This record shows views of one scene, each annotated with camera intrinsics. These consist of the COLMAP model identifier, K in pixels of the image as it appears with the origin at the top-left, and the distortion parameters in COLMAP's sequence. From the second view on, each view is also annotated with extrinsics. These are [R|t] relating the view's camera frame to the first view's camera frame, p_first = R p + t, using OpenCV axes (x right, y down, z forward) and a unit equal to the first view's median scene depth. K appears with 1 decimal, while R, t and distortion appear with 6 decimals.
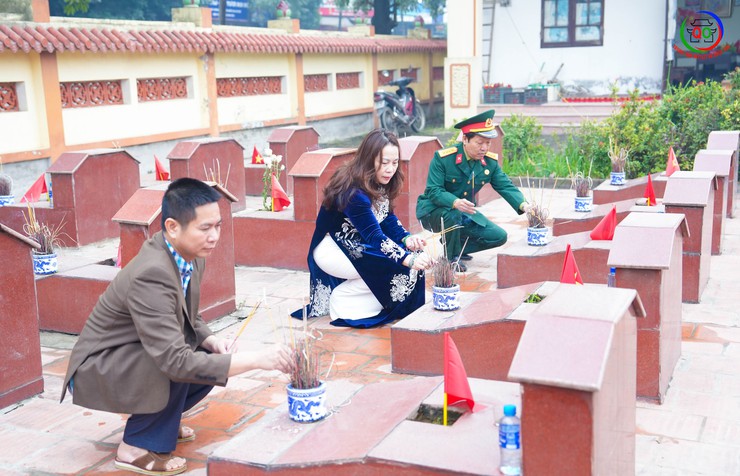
lens RADIAL K [[969.8, 0, 366.2], [0, 969.8, 240.0], [0, 0, 1]] dist [0.037756, 0.000000]
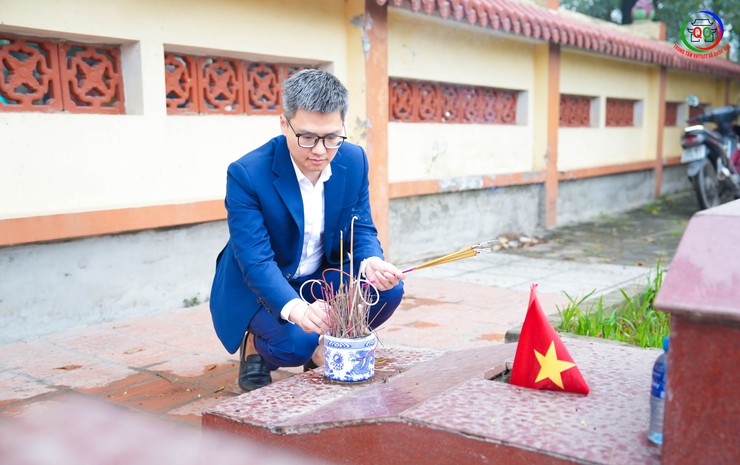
lens RADIAL K [[866.4, 0, 370.1], [0, 866.4, 228.1], [0, 0, 1]] dist [0.203970, 0.000000]
pose [[0.981578, 0.048549, -0.184790, -0.070896], [-0.060555, 0.996367, -0.059888, -0.060150], [0.181211, 0.069975, 0.980952, 0.504569]]
